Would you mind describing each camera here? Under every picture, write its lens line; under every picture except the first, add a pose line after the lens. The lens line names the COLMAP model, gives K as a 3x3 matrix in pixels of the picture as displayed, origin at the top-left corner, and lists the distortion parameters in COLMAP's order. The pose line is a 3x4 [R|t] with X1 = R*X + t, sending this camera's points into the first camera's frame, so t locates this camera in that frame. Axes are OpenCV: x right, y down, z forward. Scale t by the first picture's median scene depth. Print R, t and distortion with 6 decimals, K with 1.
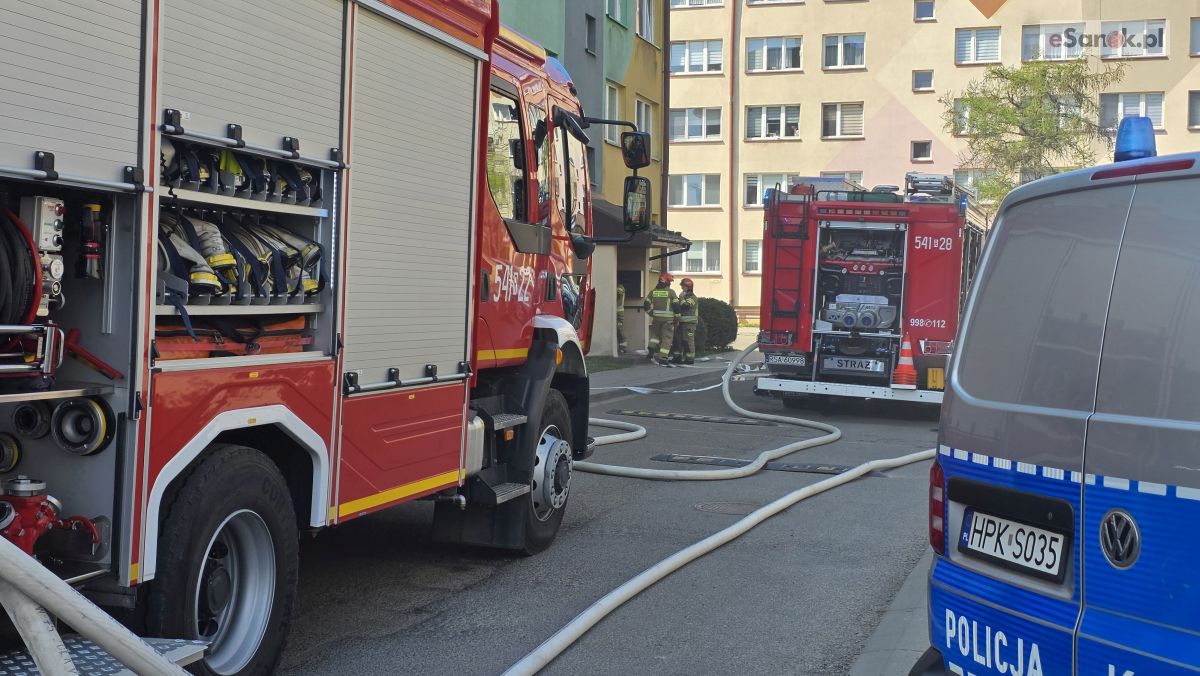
lens RADIAL K [[1633.0, 0, 571.3], [0, 1633.0, 336.0], [0, 0, 1]] dist [0.090168, -0.331764]
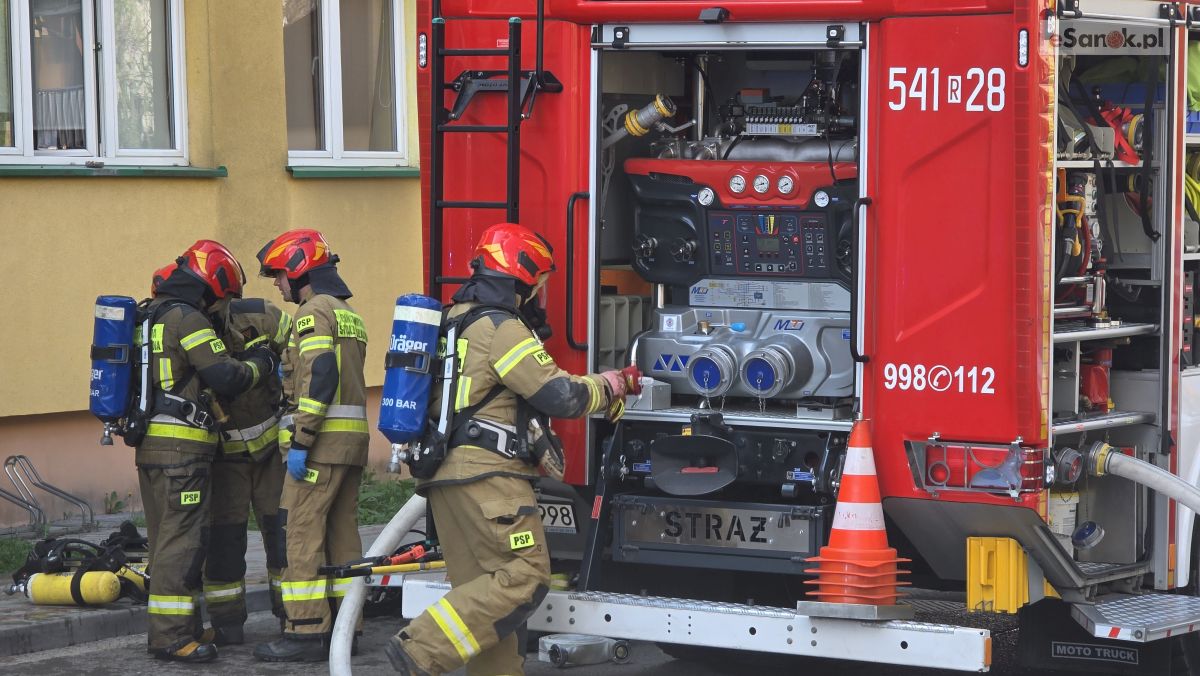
lens RADIAL K [[4039.7, 0, 582.1], [0, 4039.7, 336.2], [0, 0, 1]] dist [0.275417, 0.237049]
pose [[0.975576, -0.027702, -0.217908, 0.296530], [0.028077, 0.999605, -0.001373, -0.015133], [0.217860, -0.004779, 0.975968, 0.306347]]
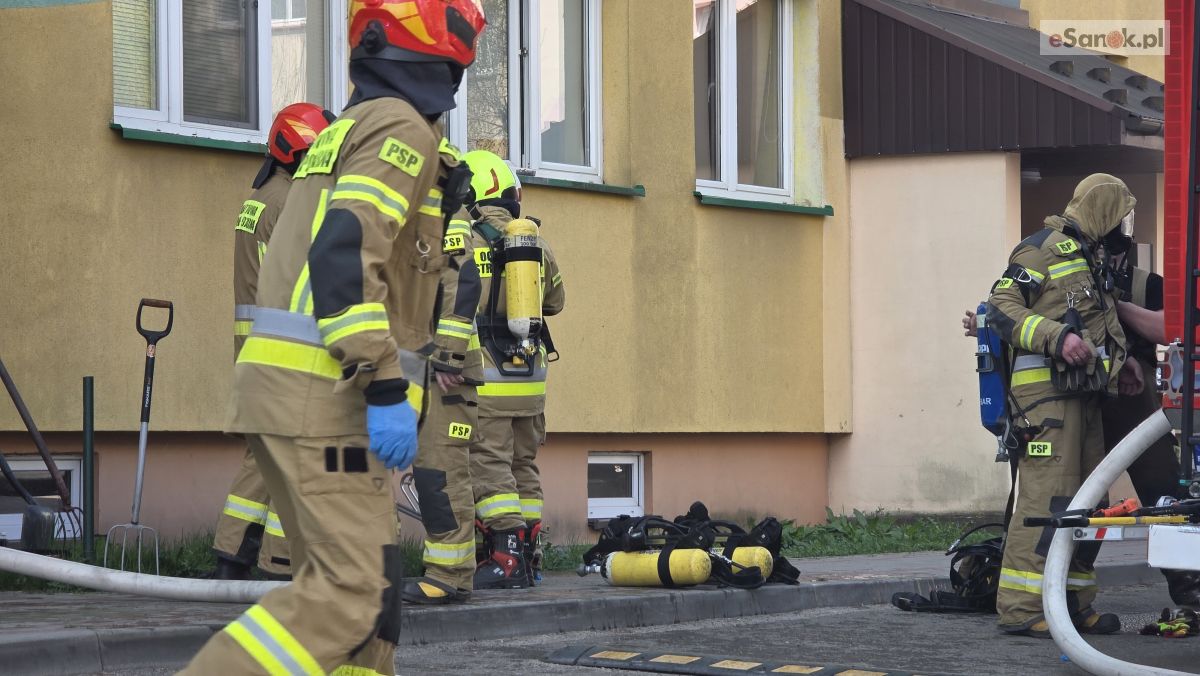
lens RADIAL K [[4039.7, 0, 582.1], [0, 4039.7, 336.2], [0, 0, 1]] dist [0.275417, 0.237049]
pose [[0.978960, -0.020545, -0.203016, 0.155138], [0.009950, 0.998541, -0.053073, 0.028617], [0.203810, 0.049936, 0.977736, 0.346558]]
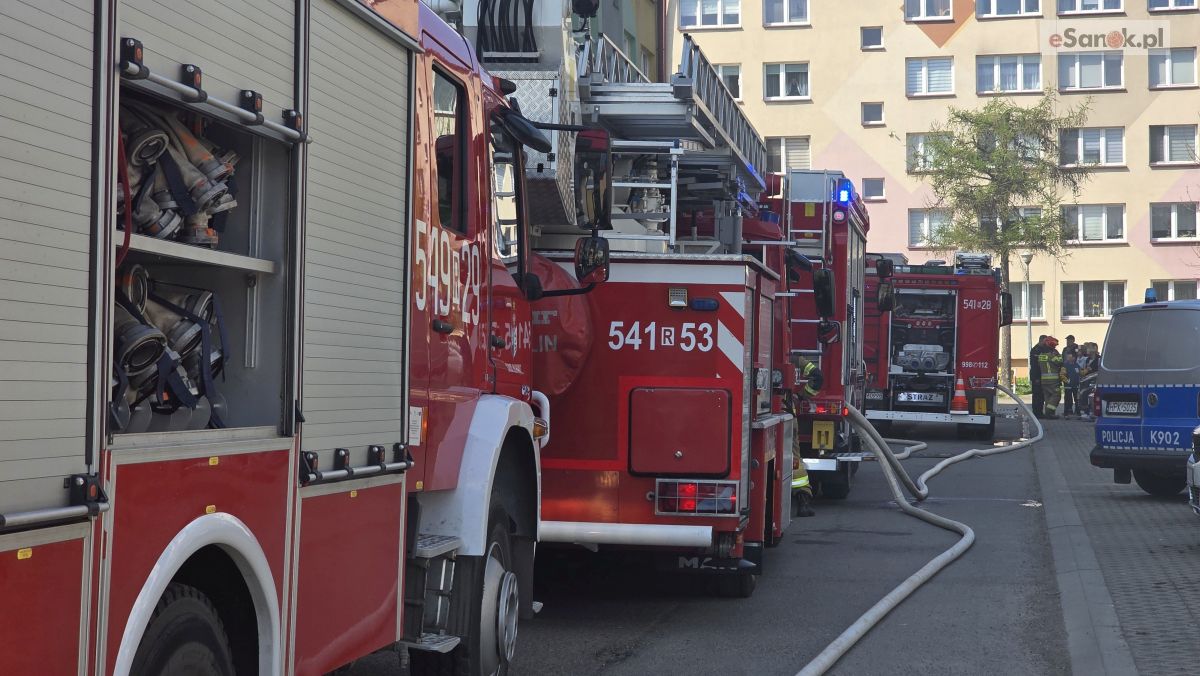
lens RADIAL K [[2343.5, 0, 600.0], [0, 2343.5, 338.0], [0, 0, 1]] dist [-0.333378, 3.221896]
pose [[0.991827, -0.021348, 0.125788, -0.308739], [0.025480, 0.999184, -0.031331, 0.021265], [-0.125016, 0.034280, 0.991562, -0.802778]]
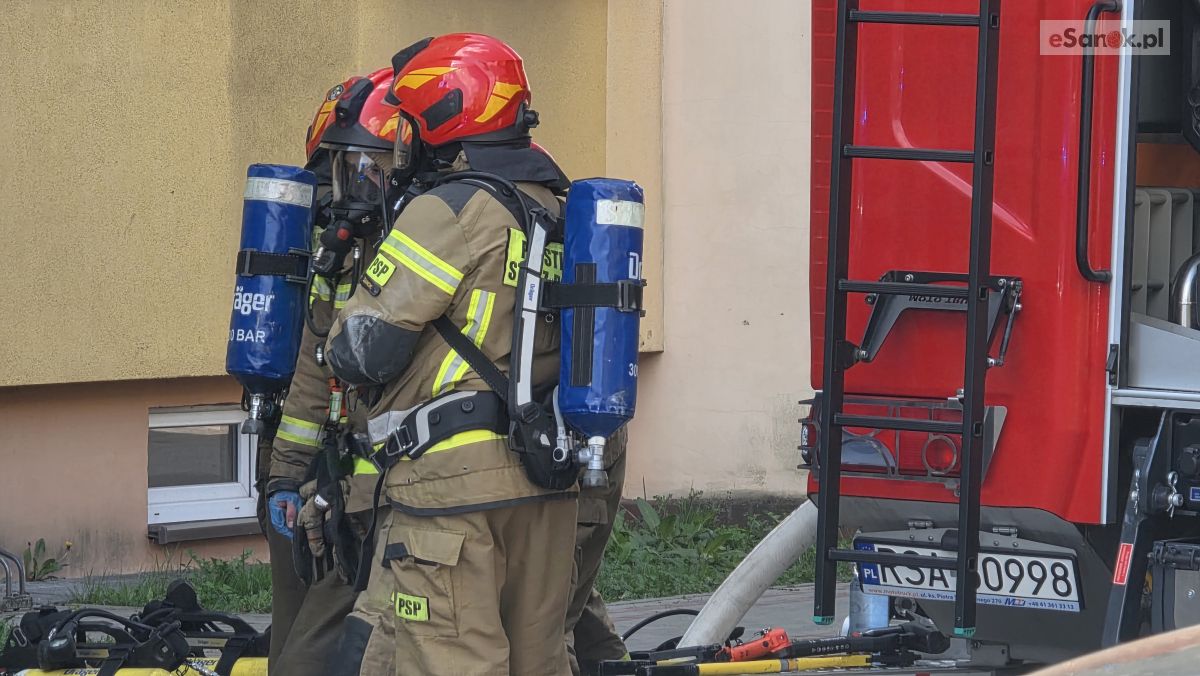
lens RADIAL K [[8098.4, 0, 600.0], [0, 8098.4, 338.0], [0, 0, 1]] dist [0.194942, 15.038666]
pose [[0.977447, -0.003651, -0.211148, 0.262562], [0.004453, 0.999985, 0.003324, -0.011222], [0.211133, -0.004189, 0.977448, 0.211648]]
